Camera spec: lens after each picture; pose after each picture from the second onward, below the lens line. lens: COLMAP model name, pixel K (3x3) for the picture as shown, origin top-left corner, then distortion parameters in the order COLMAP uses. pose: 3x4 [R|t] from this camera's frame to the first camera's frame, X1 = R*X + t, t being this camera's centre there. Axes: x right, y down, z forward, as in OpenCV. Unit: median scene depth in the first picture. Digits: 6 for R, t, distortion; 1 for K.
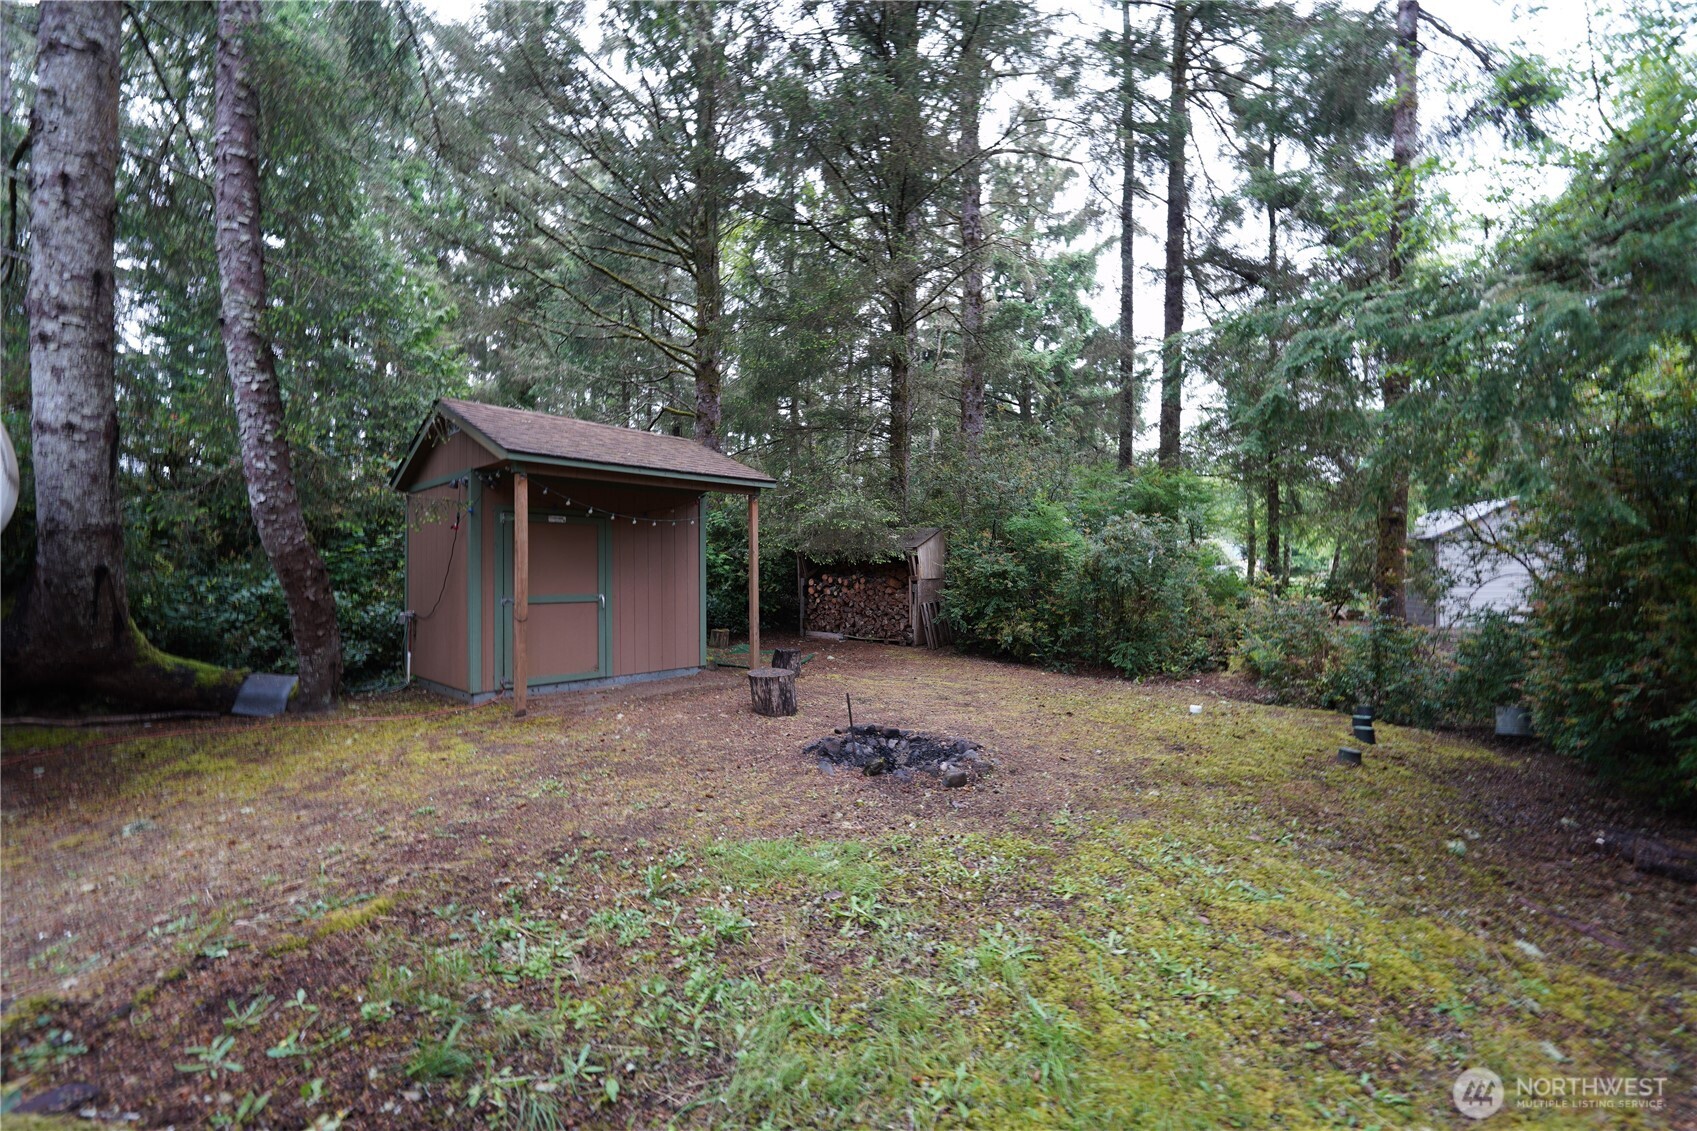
lens RADIAL K [[699.6, 0, 848.5], [0, 699.6, 565.5], [0, 0, 1]] dist [-0.014115, 0.000149]
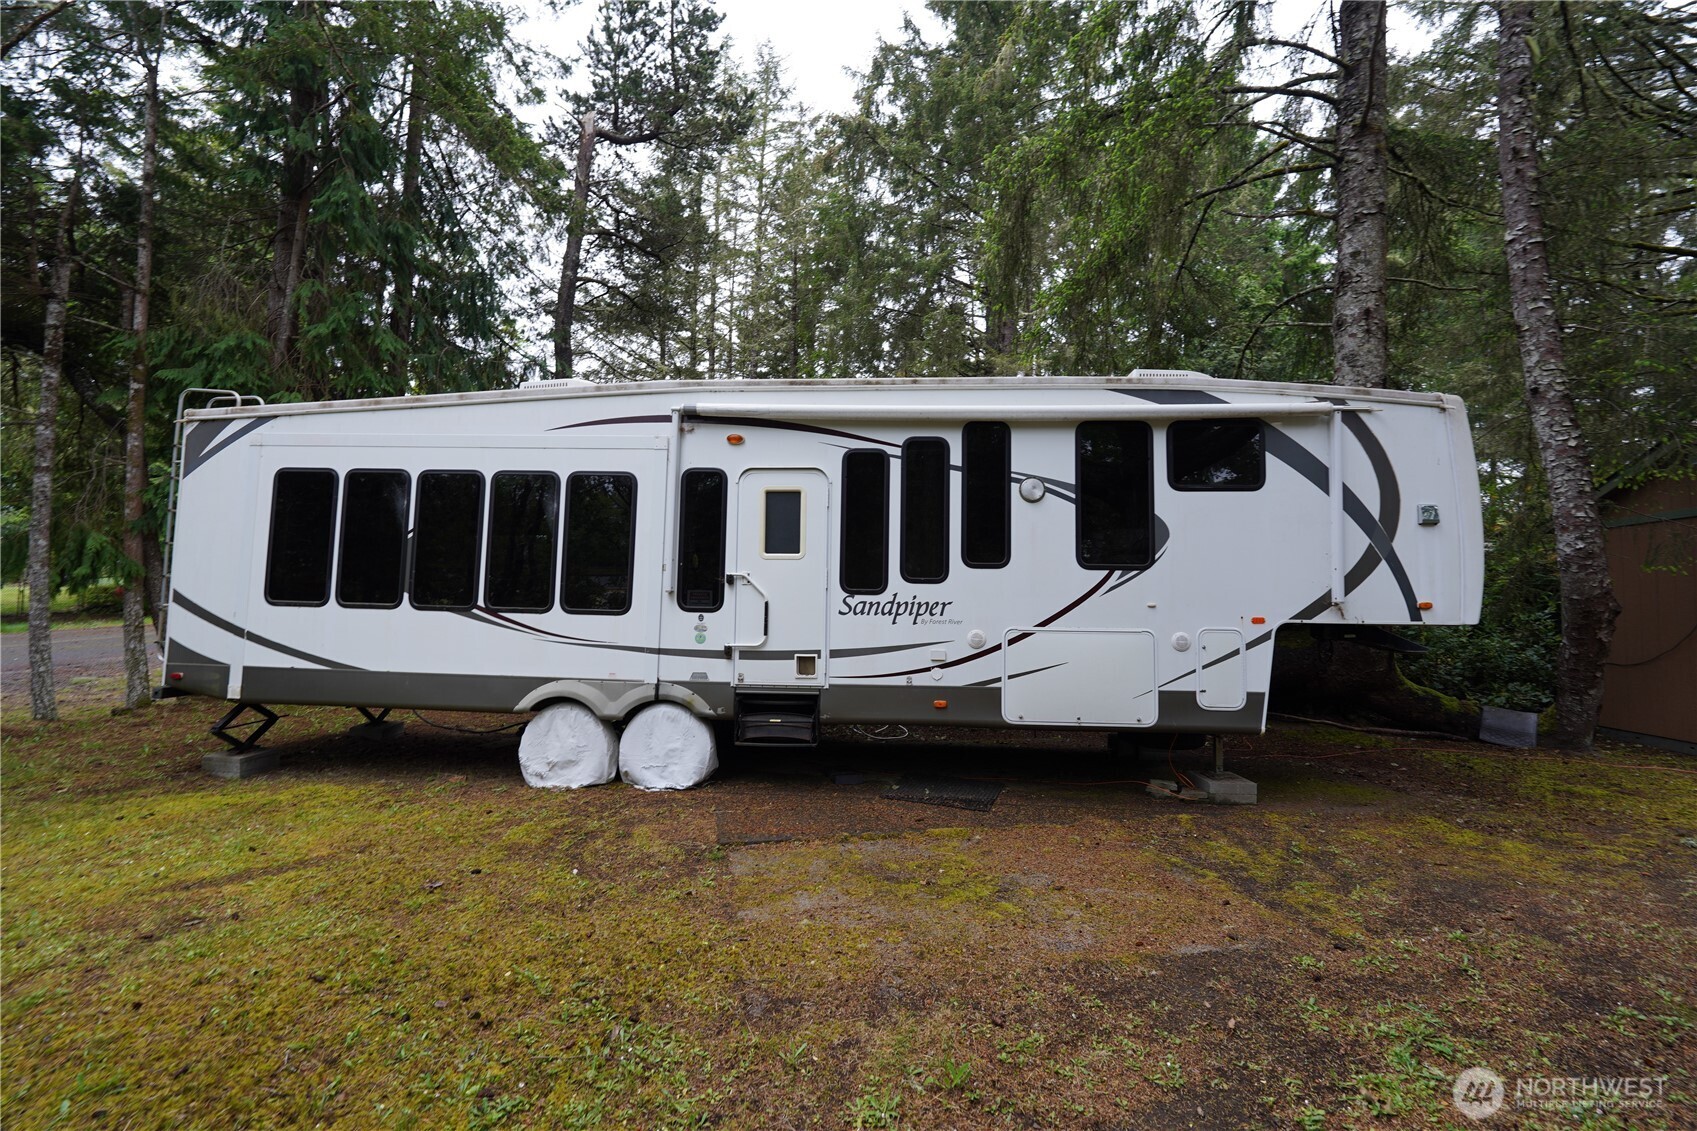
lens RADIAL K [[699.6, 0, 848.5], [0, 699.6, 565.5], [0, 0, 1]] dist [-0.014115, 0.000149]
pose [[0.519520, -0.037382, -0.853640, -0.532155], [-0.010566, 0.998685, -0.050164, 0.000198], [0.854393, 0.035081, 0.518442, -0.528346]]
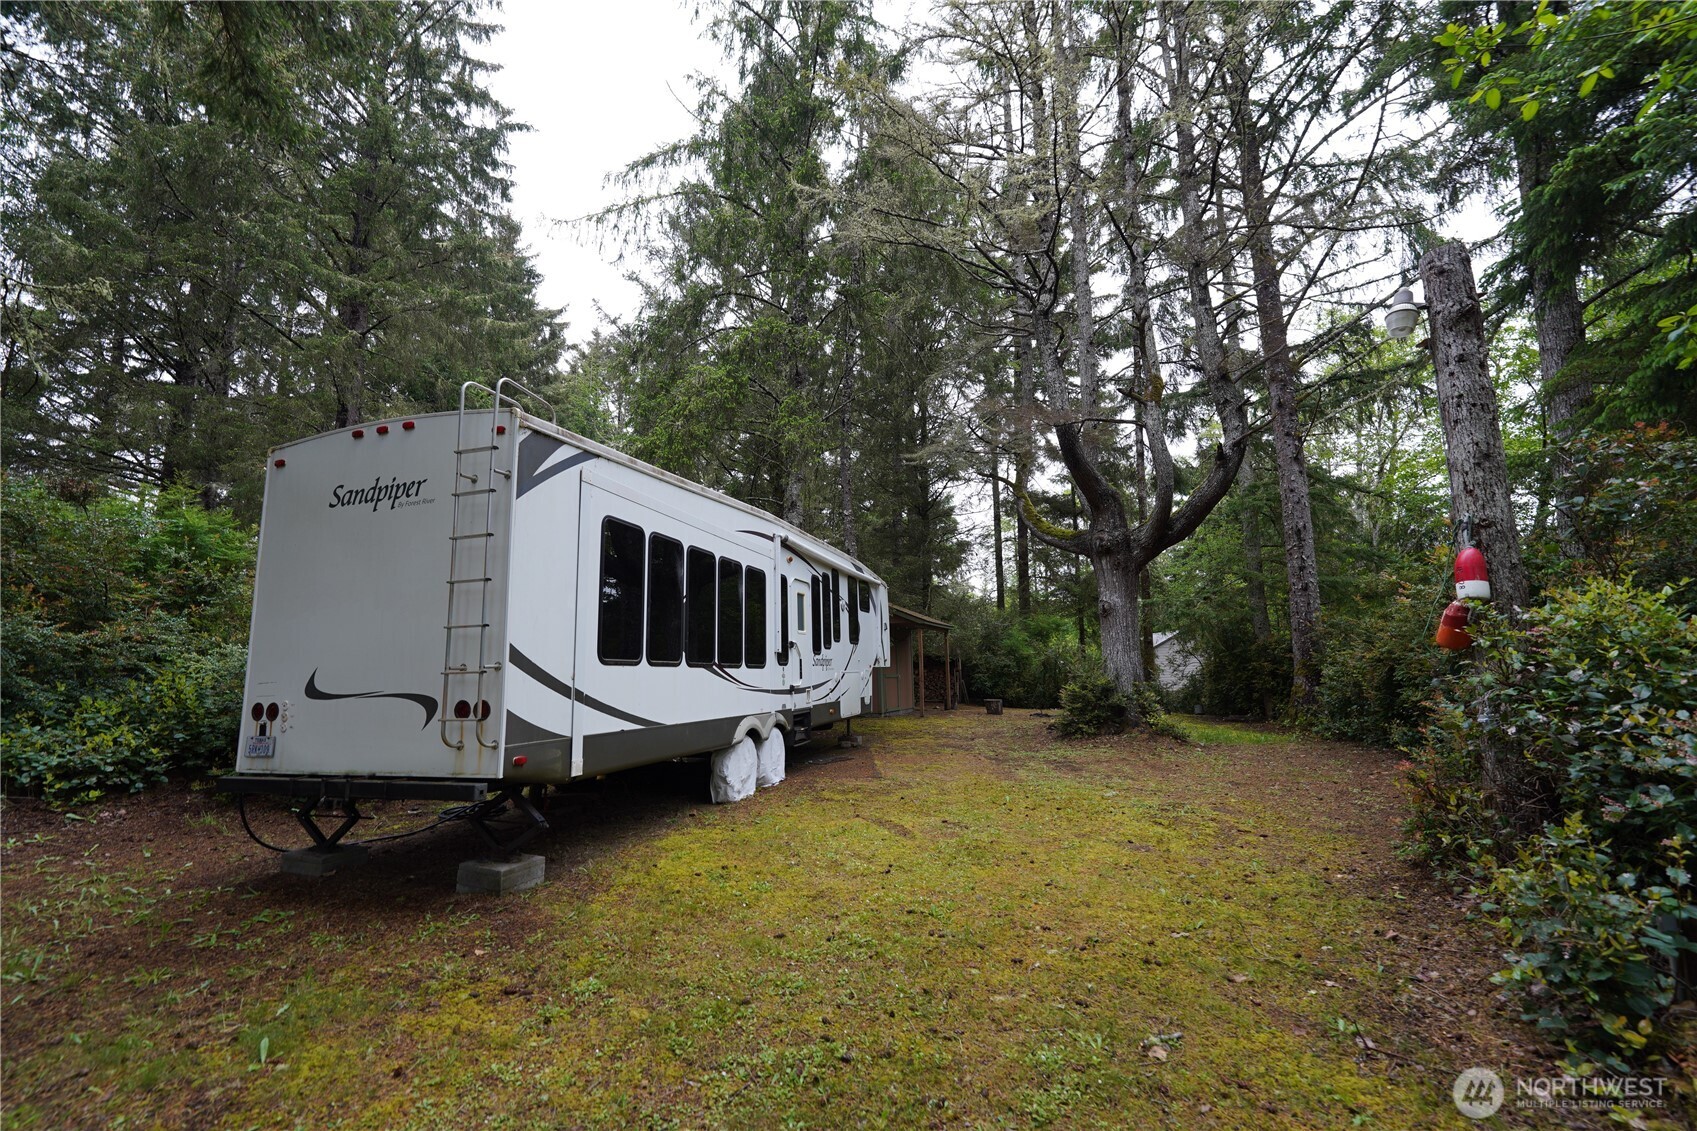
lens RADIAL K [[699.6, 0, 848.5], [0, 699.6, 565.5], [0, 0, 1]] dist [-0.014115, 0.000149]
pose [[0.947898, 0.050019, 0.314624, -2.165658], [-0.006573, 0.990458, -0.137661, 0.014111], [-0.318508, 0.128421, 0.939181, -2.027986]]
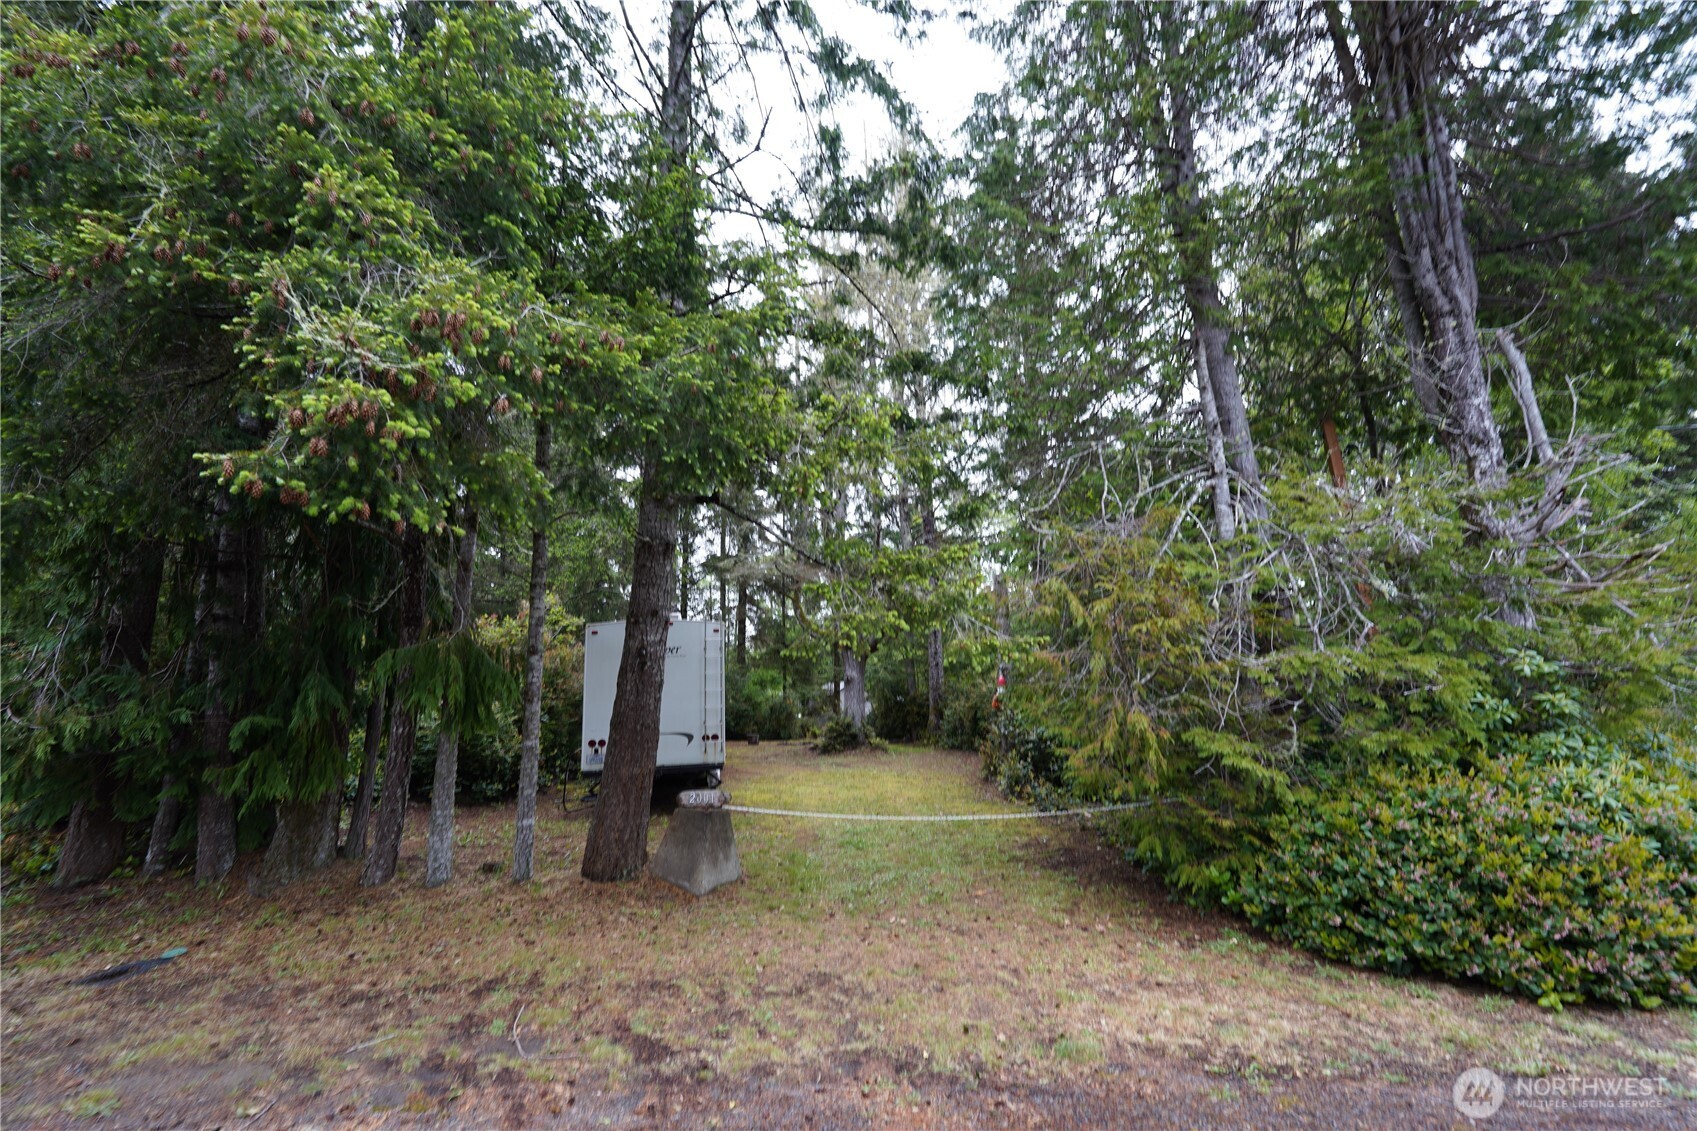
lens RADIAL K [[699.6, 0, 848.5], [0, 699.6, 565.5], [0, 0, 1]] dist [-0.014115, 0.000149]
pose [[0.684521, 0.135831, 0.716227, -3.983793], [0.005312, 0.981532, -0.191222, -0.049073], [-0.728974, 0.134700, 0.671158, -3.174119]]
